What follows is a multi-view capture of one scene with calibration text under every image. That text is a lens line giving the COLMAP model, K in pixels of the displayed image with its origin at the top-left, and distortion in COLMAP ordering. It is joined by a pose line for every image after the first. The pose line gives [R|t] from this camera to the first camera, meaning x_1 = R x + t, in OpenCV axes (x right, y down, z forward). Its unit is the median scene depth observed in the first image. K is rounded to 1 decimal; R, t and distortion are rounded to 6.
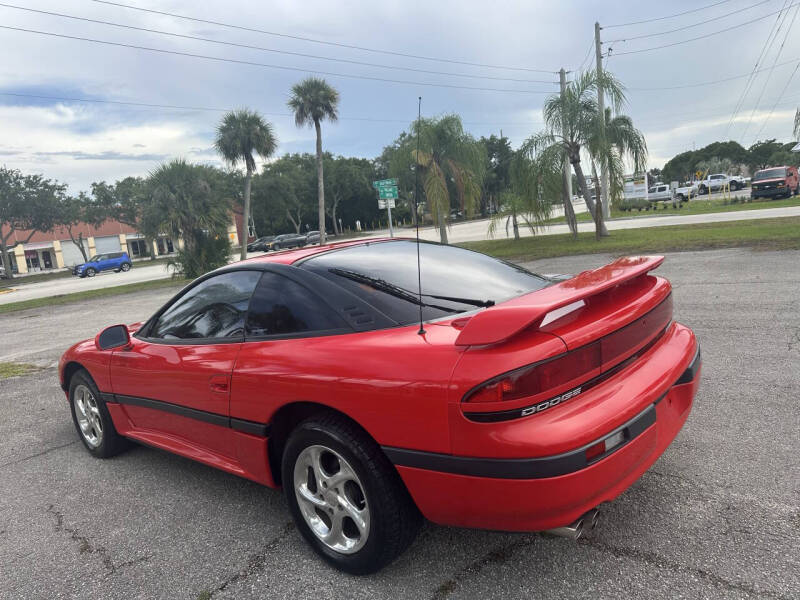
lens RADIAL K [[571.3, 0, 400.3], [0, 571.3, 308.3], [0, 0, 1]] dist [0.004155, -0.005029]
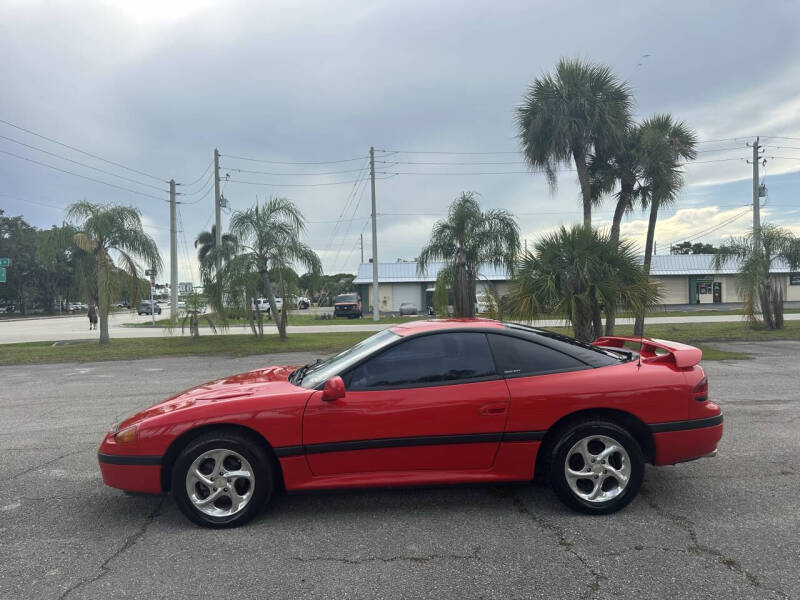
lens RADIAL K [[571.3, 0, 400.3], [0, 571.3, 308.3], [0, 0, 1]] dist [0.004155, -0.005029]
pose [[0.731613, 0.085825, 0.676296, -0.118182], [0.042476, 0.984377, -0.170872, 0.009167], [-0.680395, 0.153739, 0.716538, 0.008455]]
